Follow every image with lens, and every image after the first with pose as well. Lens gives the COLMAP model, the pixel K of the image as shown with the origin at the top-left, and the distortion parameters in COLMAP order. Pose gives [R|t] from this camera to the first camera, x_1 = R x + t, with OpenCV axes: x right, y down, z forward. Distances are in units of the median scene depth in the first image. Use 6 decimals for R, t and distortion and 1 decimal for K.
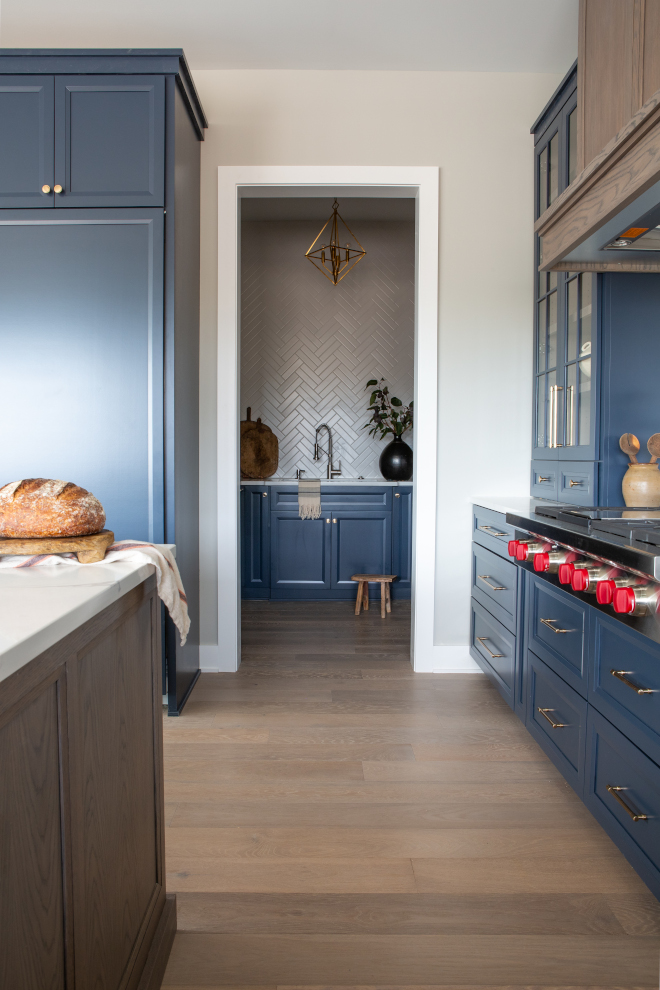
lens RADIAL K [[814.7, 0, 328.3], [0, 814.7, 497.2], [0, 0, 1]] dist [0.002567, -0.000837]
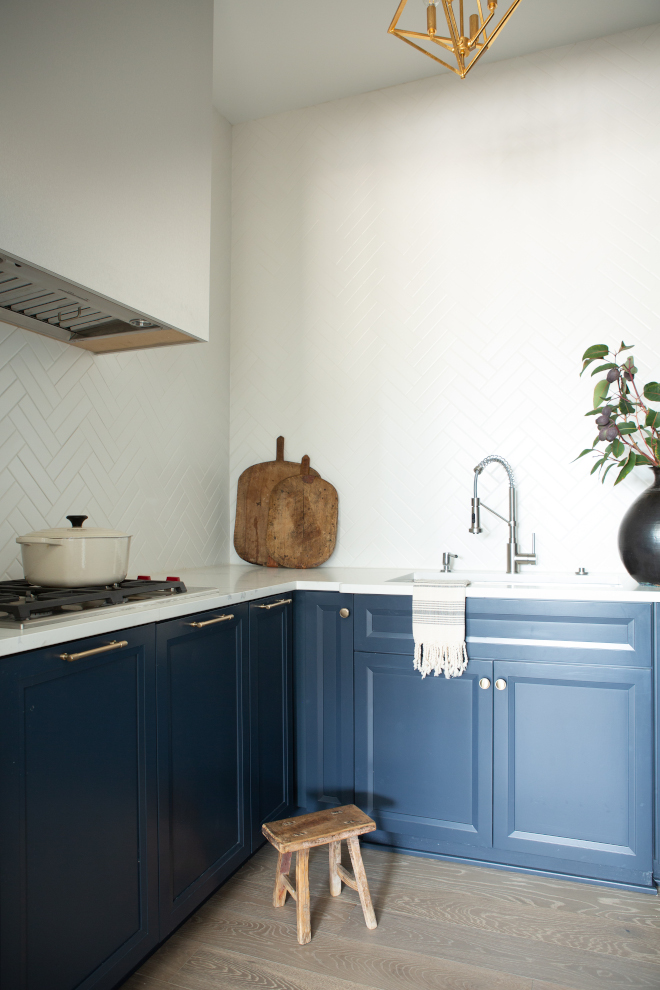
lens RADIAL K [[682.7, 0, 329.0], [0, 682.7, 492.6], [0, 0, 1]] dist [-0.058664, -0.002065]
pose [[0.918503, -0.026178, -0.394546, 0.063406], [-0.005726, 0.996821, -0.079468, -0.038700], [0.395372, 0.075251, 0.915433, 0.629157]]
